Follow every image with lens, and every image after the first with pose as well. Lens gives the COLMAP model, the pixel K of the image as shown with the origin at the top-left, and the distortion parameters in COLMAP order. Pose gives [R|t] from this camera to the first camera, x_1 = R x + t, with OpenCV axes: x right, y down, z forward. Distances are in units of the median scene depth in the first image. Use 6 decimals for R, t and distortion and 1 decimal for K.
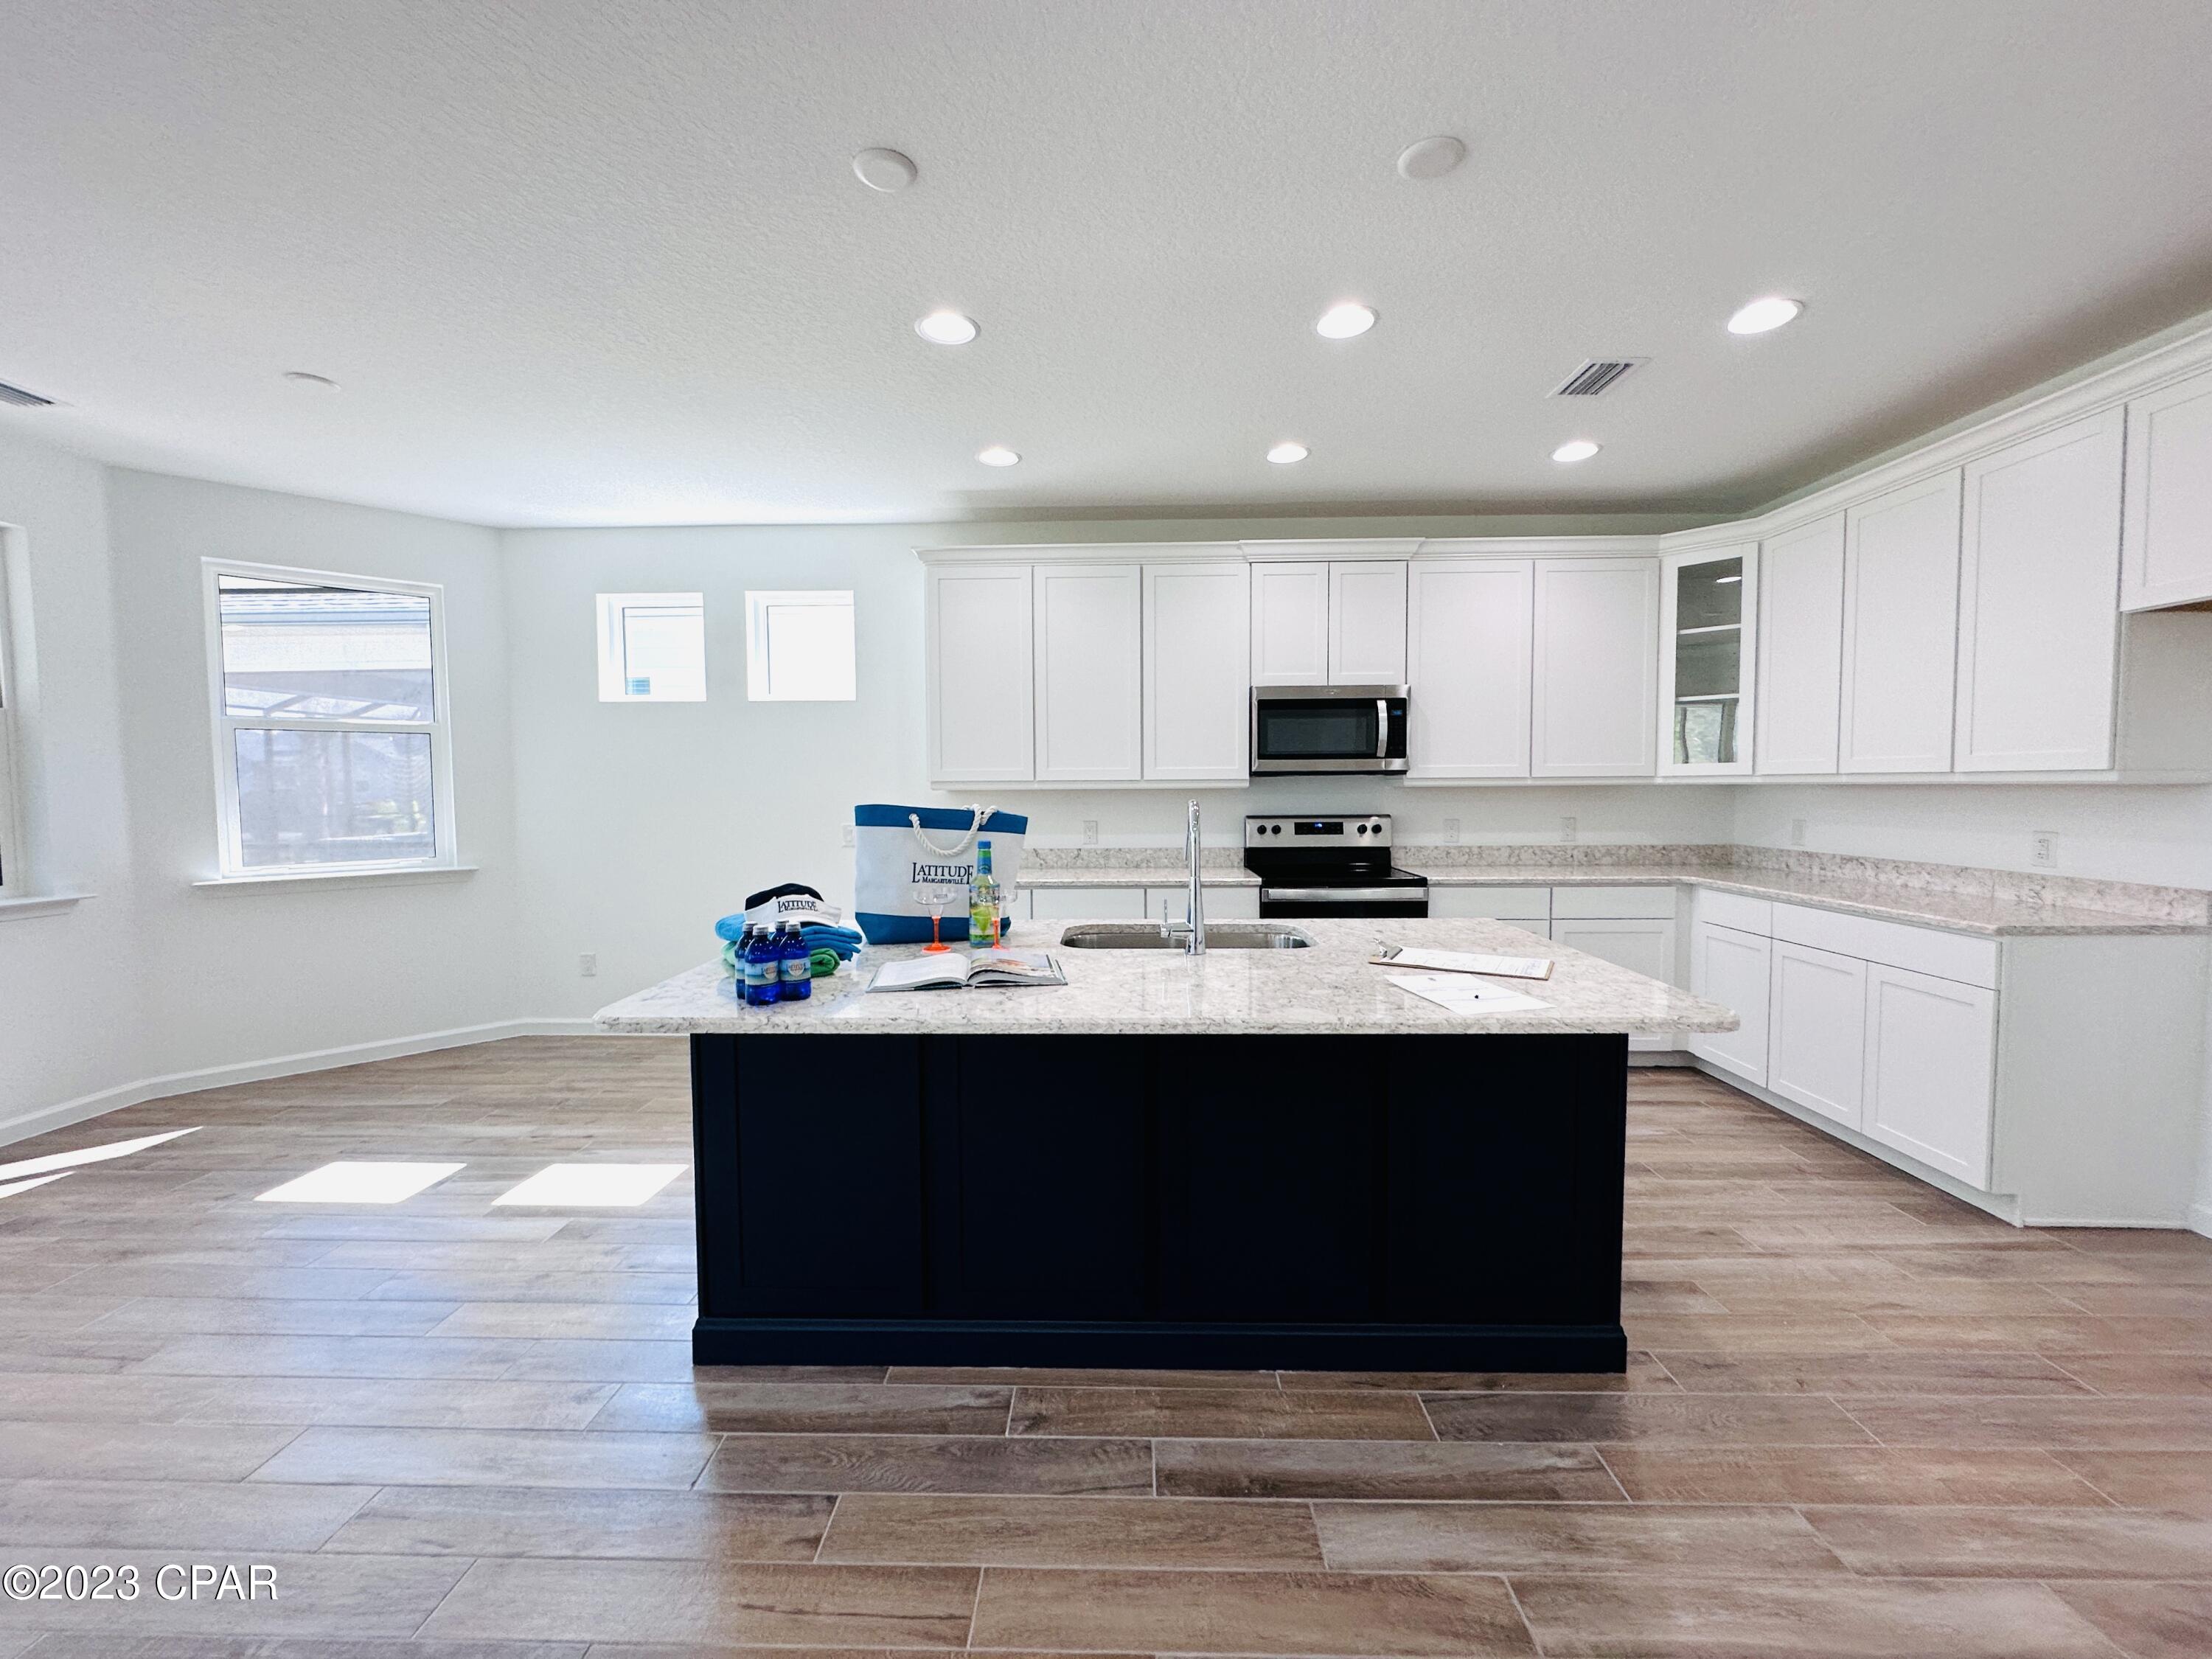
lens RADIAL K [[885.7, 0, 1102.3], [0, 885.7, 825.8], [0, 0, 1]] dist [-0.002615, 0.000383]
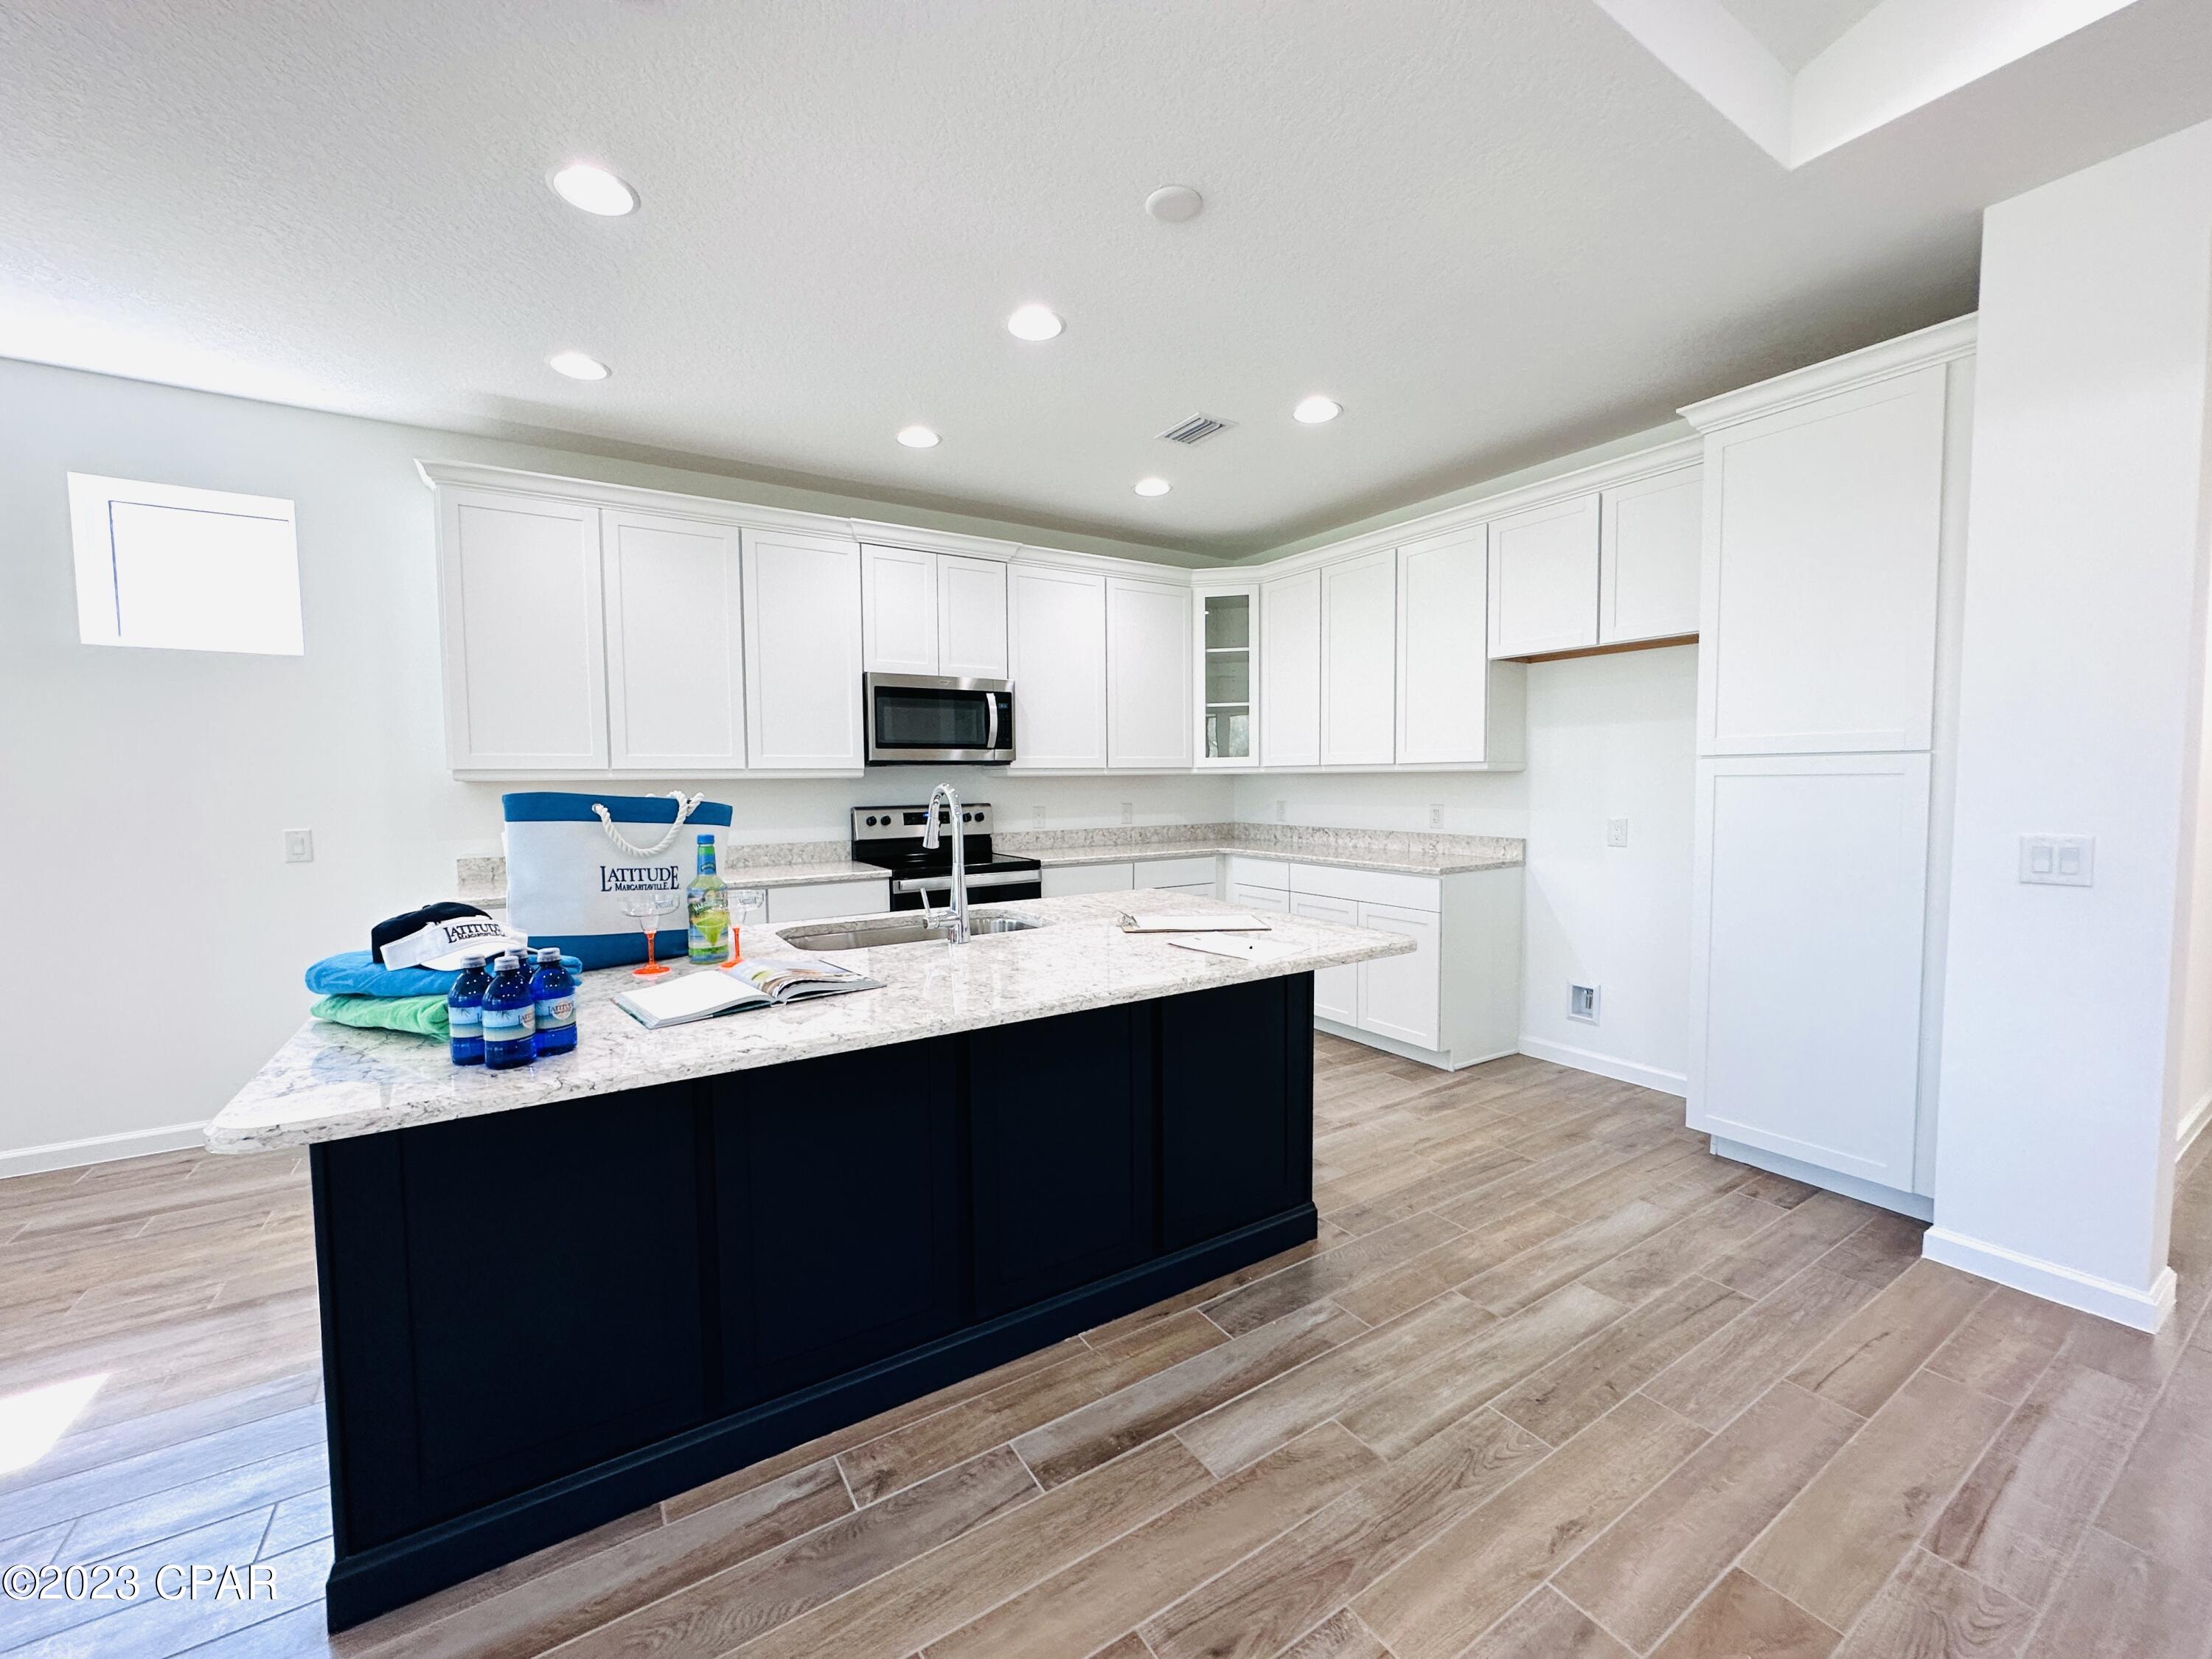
lens RADIAL K [[885.7, 0, 1102.3], [0, 885.7, 825.8], [0, 0, 1]] dist [-0.002615, 0.000383]
pose [[0.829741, -0.031632, 0.557251, -0.280042], [0.029840, 0.999479, 0.012304, 0.009504], [-0.557350, 0.006419, 0.830253, 0.103812]]
